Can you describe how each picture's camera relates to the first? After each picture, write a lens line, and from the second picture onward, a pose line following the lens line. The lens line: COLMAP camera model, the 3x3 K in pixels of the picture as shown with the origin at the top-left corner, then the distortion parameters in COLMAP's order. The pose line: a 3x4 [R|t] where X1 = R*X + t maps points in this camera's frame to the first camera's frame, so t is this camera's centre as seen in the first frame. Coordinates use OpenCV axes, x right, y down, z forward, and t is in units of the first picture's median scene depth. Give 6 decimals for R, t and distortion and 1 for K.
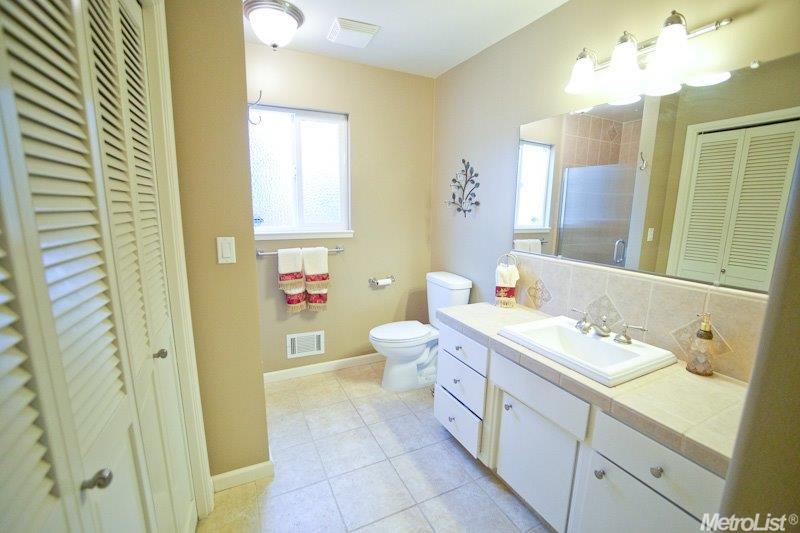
lens RADIAL K [[347.1, 0, 393.1], [0, 347.1, 268.2], [0, 0, 1]] dist [-0.019637, 0.000303]
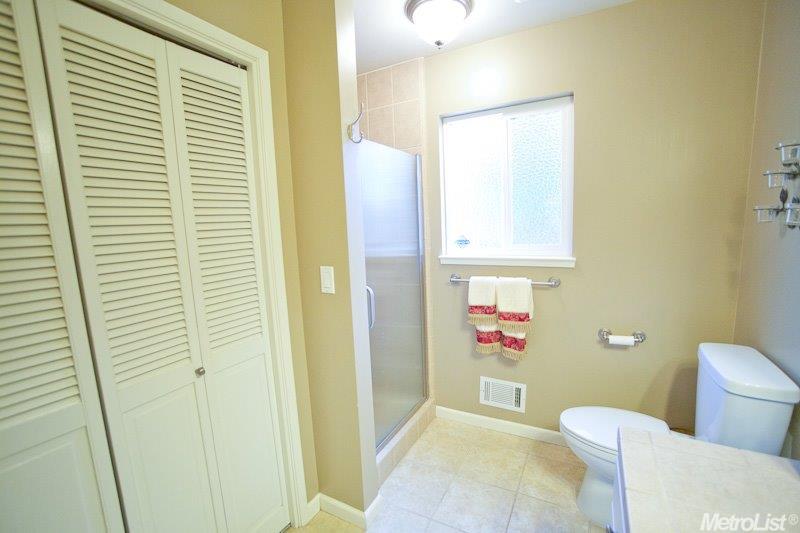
lens RADIAL K [[347.1, 0, 392.2], [0, 347.1, 277.3], [0, 0, 1]] dist [-0.019637, 0.000303]
pose [[0.606481, 0.086531, -0.790375, 0.224344], [-0.096667, 0.994711, 0.034727, -0.061095], [0.789199, 0.055342, 0.611638, 0.299958]]
